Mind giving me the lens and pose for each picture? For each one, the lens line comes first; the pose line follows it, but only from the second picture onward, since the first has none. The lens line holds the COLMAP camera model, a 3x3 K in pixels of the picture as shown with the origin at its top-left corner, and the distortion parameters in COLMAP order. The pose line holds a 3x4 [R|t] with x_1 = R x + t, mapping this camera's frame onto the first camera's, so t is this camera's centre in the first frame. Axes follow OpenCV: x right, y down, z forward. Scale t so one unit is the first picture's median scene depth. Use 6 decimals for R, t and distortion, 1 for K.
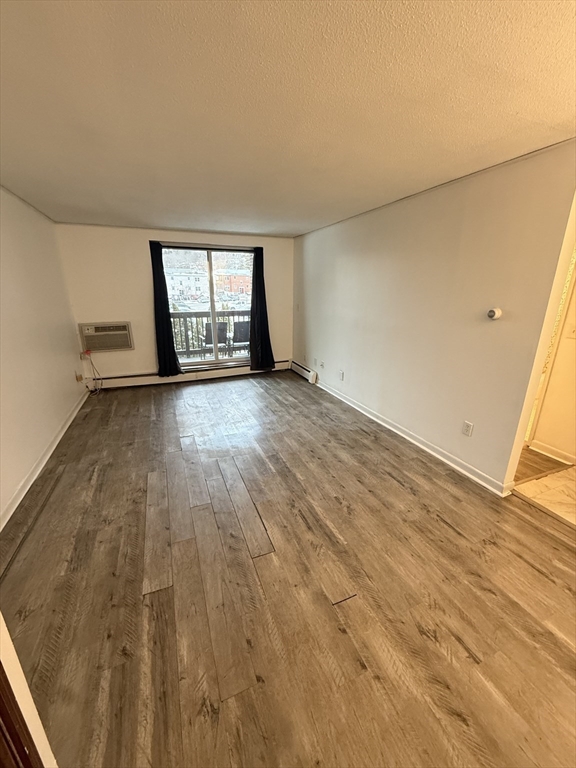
lens RADIAL K [[303.8, 0, 288.0], [0, 303.8, 384.0], [0, 0, 1]] dist [0.000548, -0.000279]
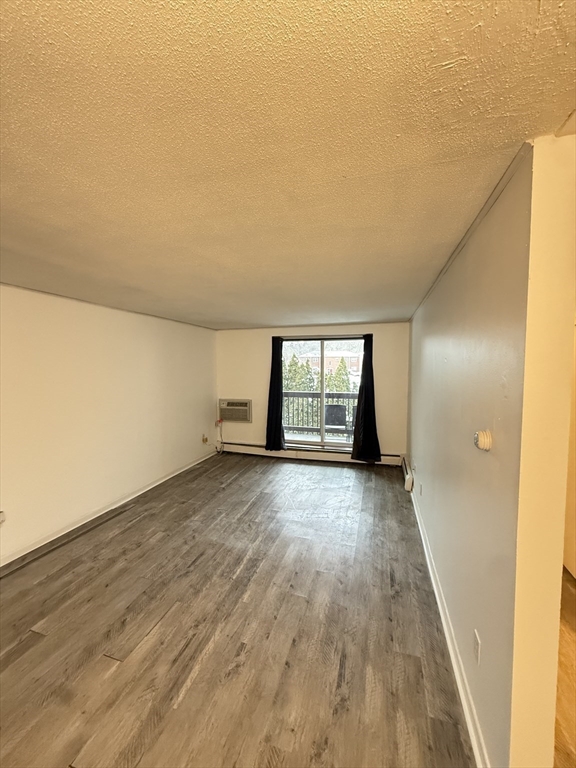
lens RADIAL K [[303.8, 0, 288.0], [0, 303.8, 384.0], [0, 0, 1]] dist [0.000548, -0.000279]
pose [[0.775538, 0.032204, -0.630479, 0.418836], [-0.184234, 0.966770, -0.177241, -0.091179], [0.603820, 0.253613, 0.755700, 0.180546]]
